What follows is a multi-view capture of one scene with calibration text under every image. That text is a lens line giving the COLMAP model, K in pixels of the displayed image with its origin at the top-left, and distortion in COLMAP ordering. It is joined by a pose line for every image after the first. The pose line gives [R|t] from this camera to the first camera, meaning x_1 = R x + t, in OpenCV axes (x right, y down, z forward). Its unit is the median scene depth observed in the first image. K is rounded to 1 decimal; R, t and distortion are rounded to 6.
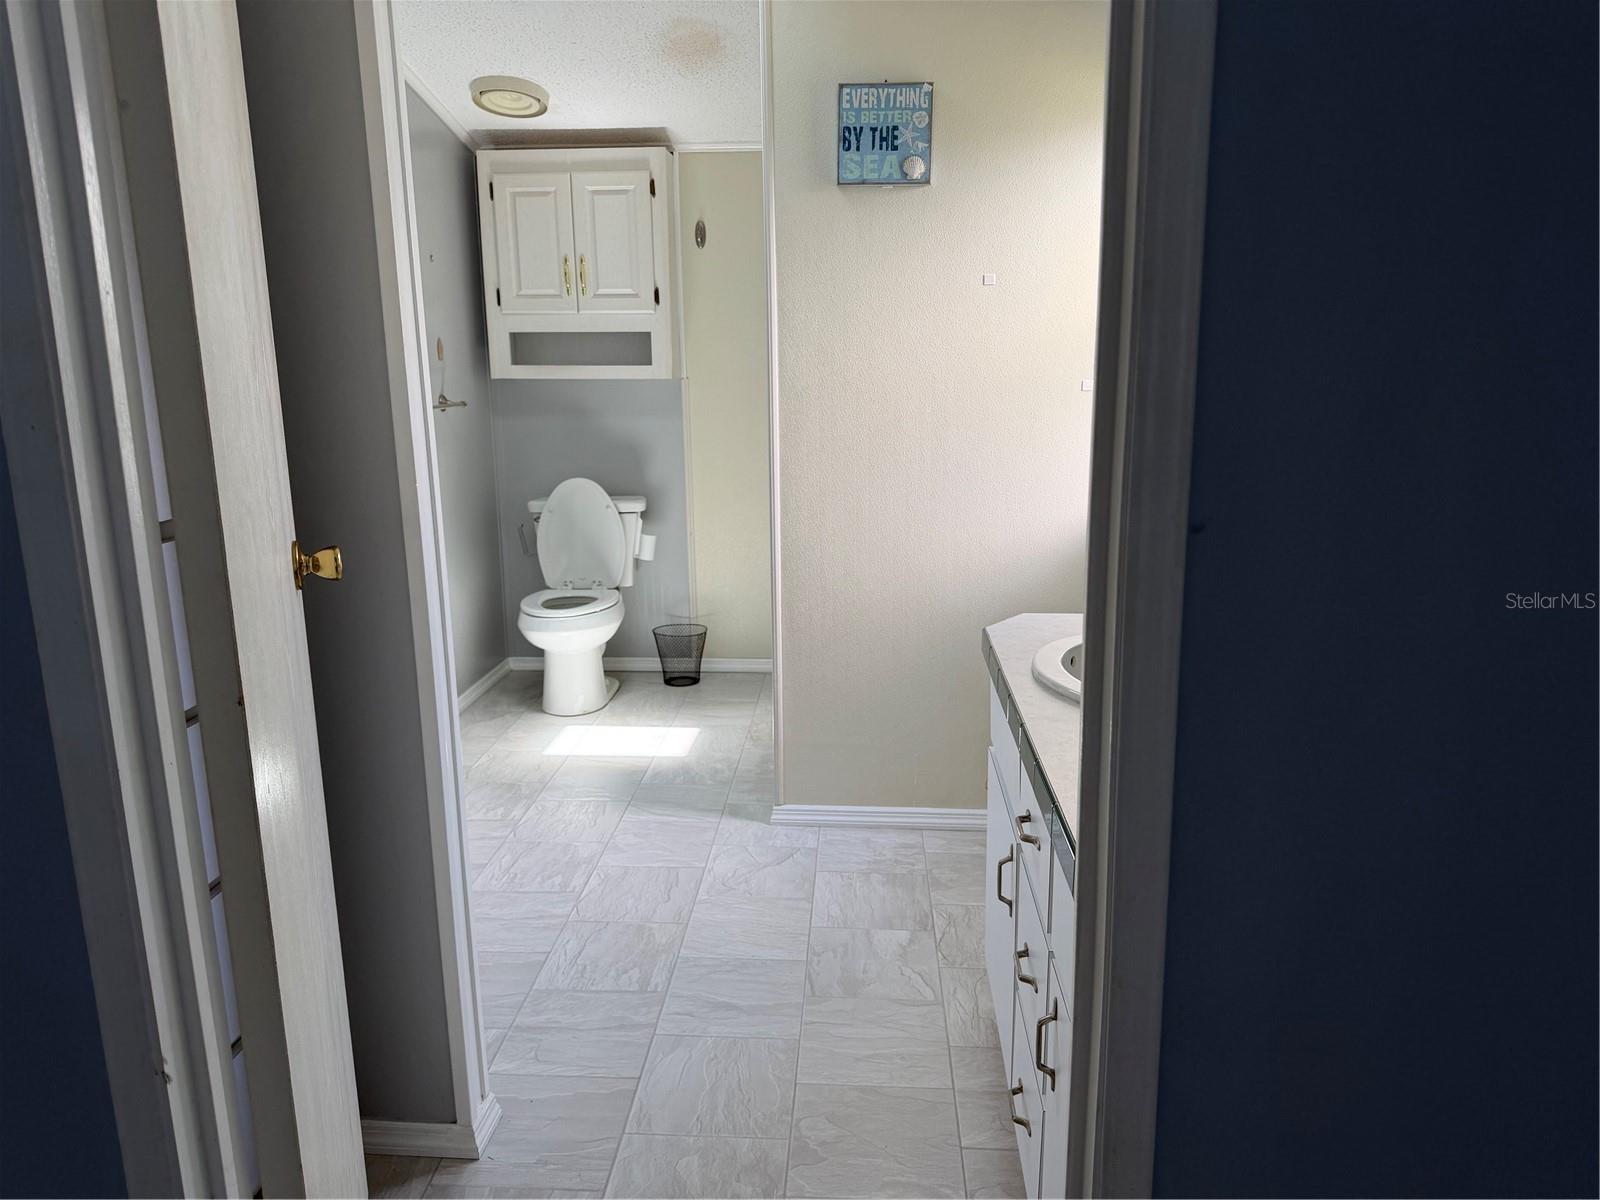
lens RADIAL K [[1117.5, 0, 800.0], [0, 1117.5, 600.0], [0, 0, 1]] dist [0.178208, -0.293279]
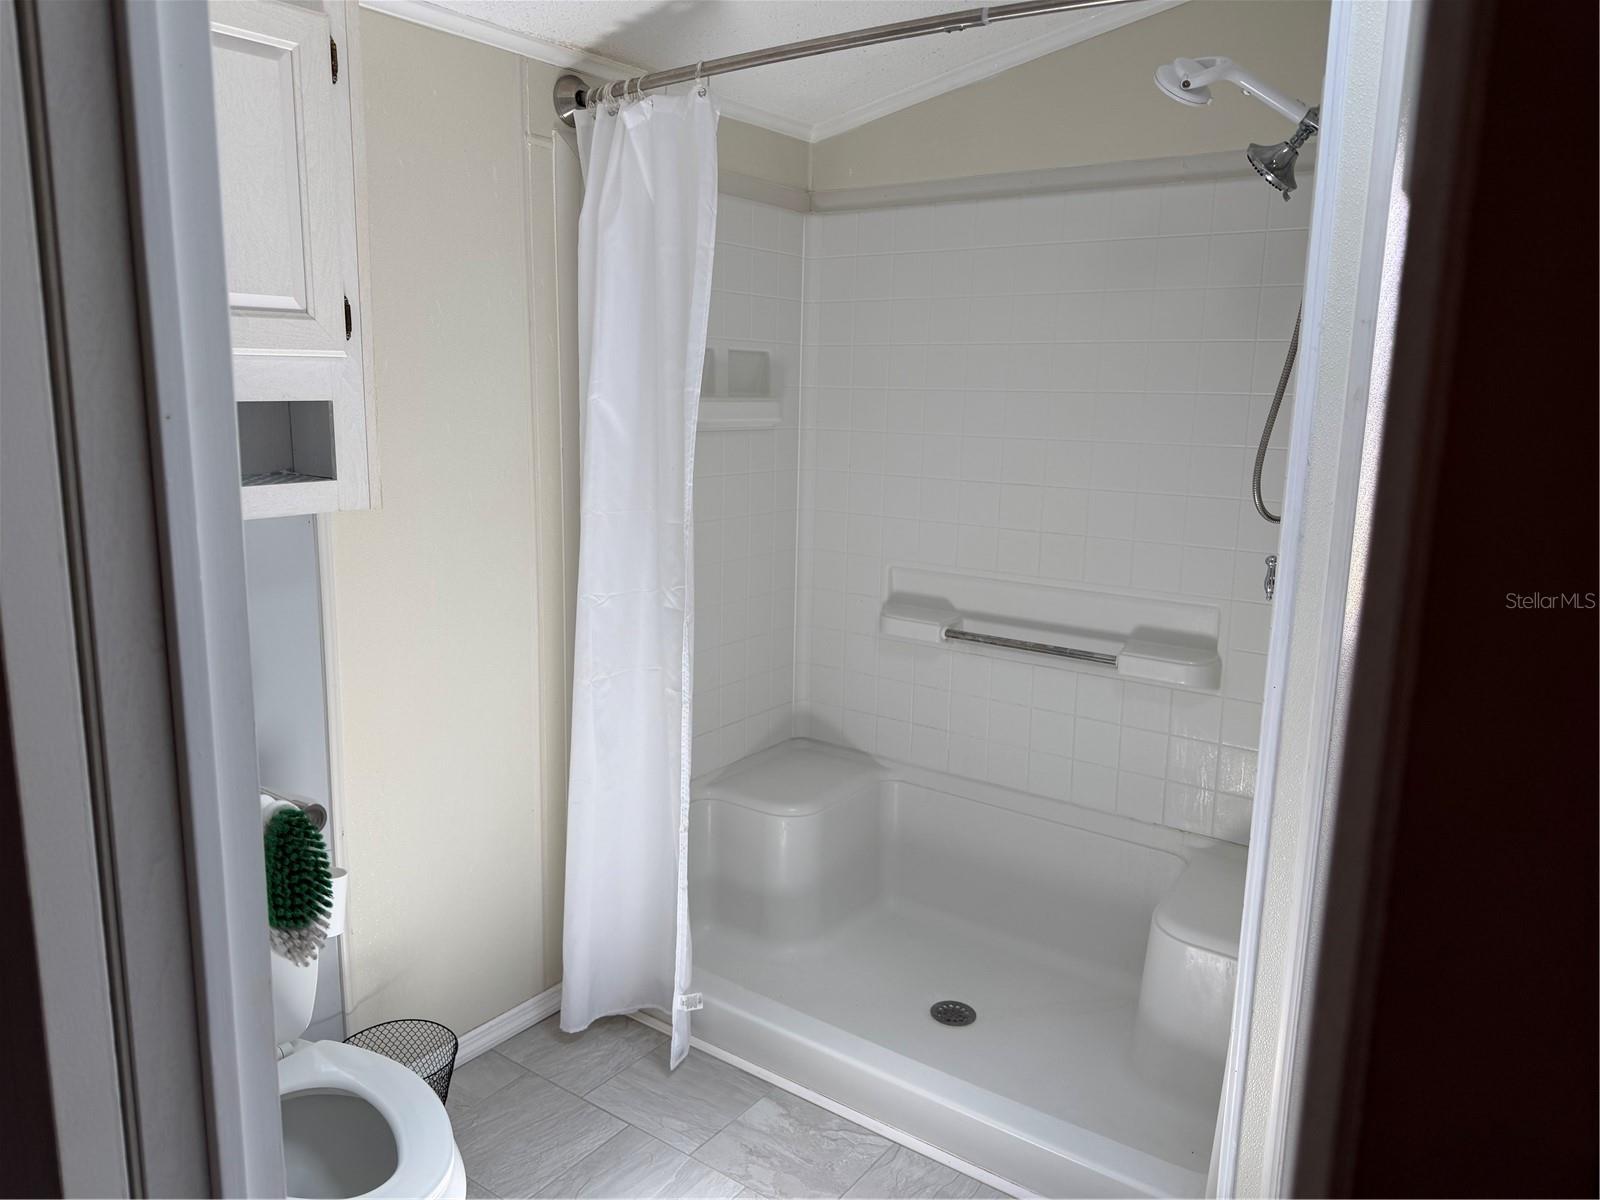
lens RADIAL K [[1117.5, 0, 800.0], [0, 1117.5, 600.0], [0, 0, 1]] dist [0.178208, -0.293279]
pose [[0.521858, -0.137384, 0.841897, -0.416353], [0.146522, 0.986714, 0.070193, -0.174376], [-0.840354, 0.086726, 0.535054, 0.654587]]
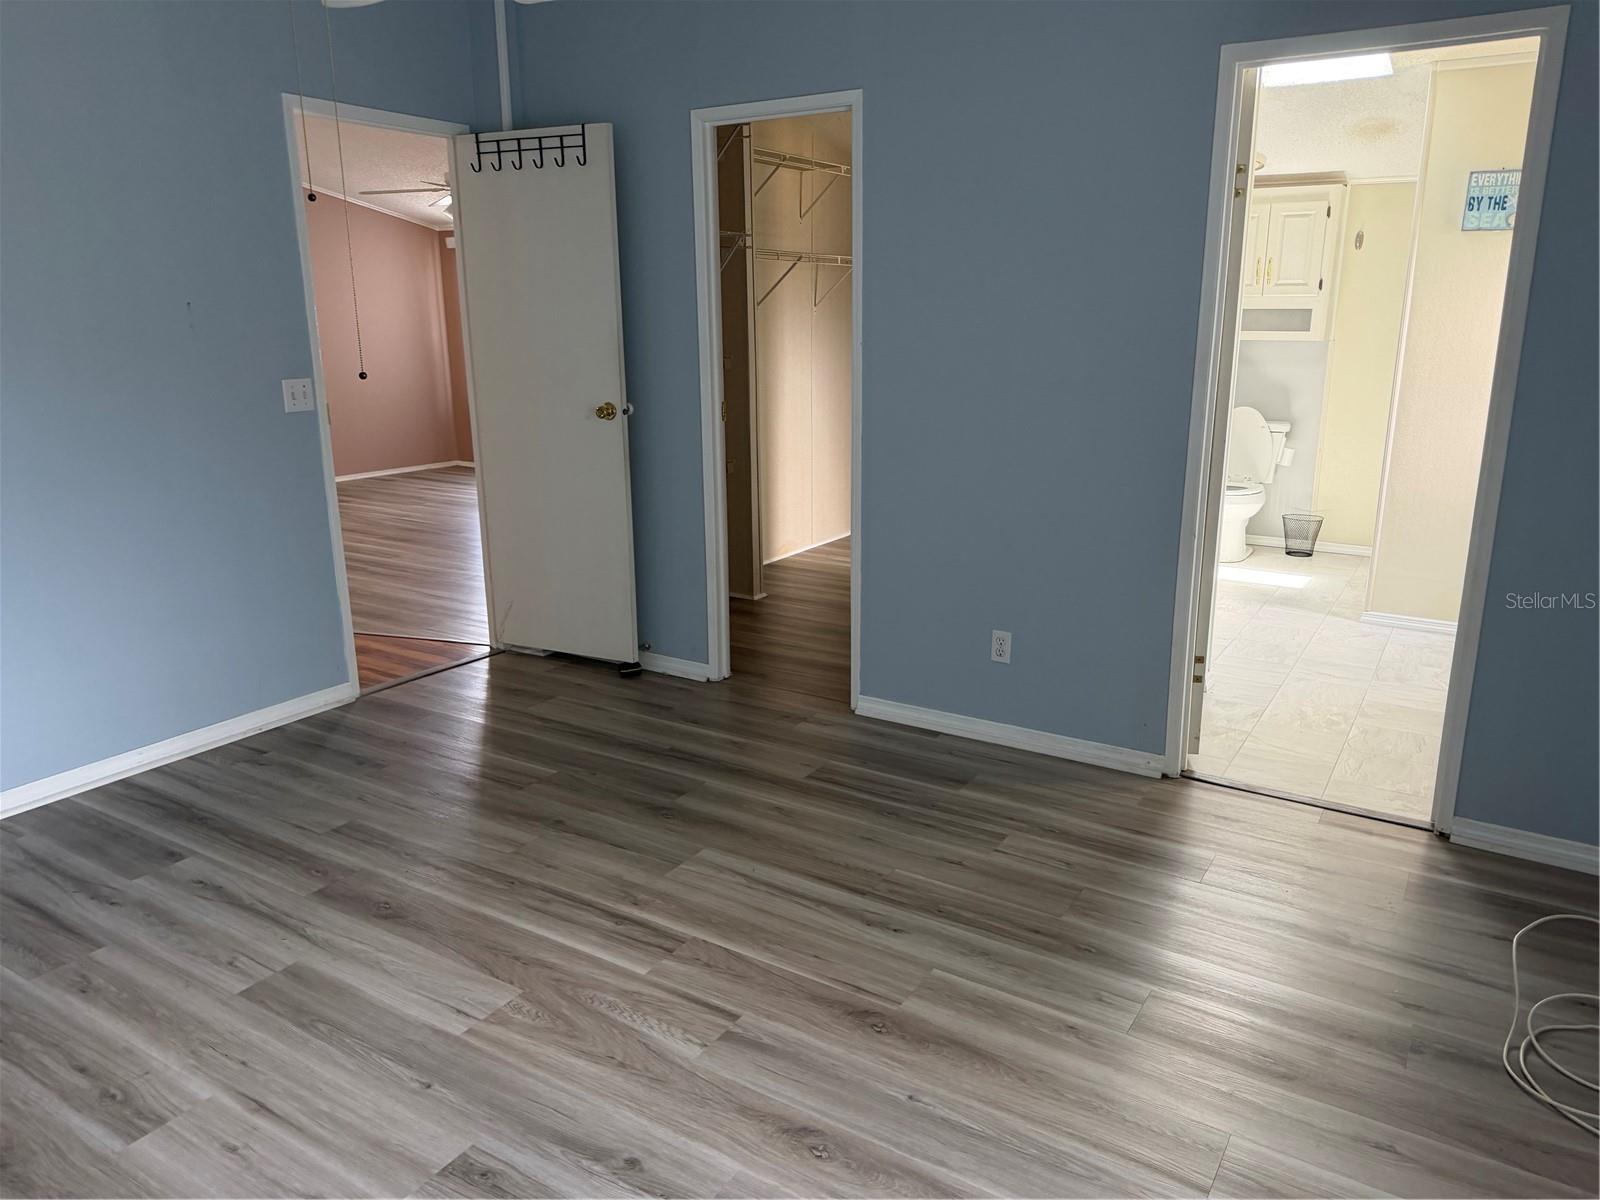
lens RADIAL K [[1135.0, 0, 800.0], [0, 1135.0, 600.0], [0, 0, 1]] dist [-0.002107, -0.004726]
pose [[0.876978, 0.129220, -0.462831, 0.014333], [-0.109370, 0.991561, 0.069604, 0.109577], [0.467919, -0.010421, 0.883710, -0.625367]]
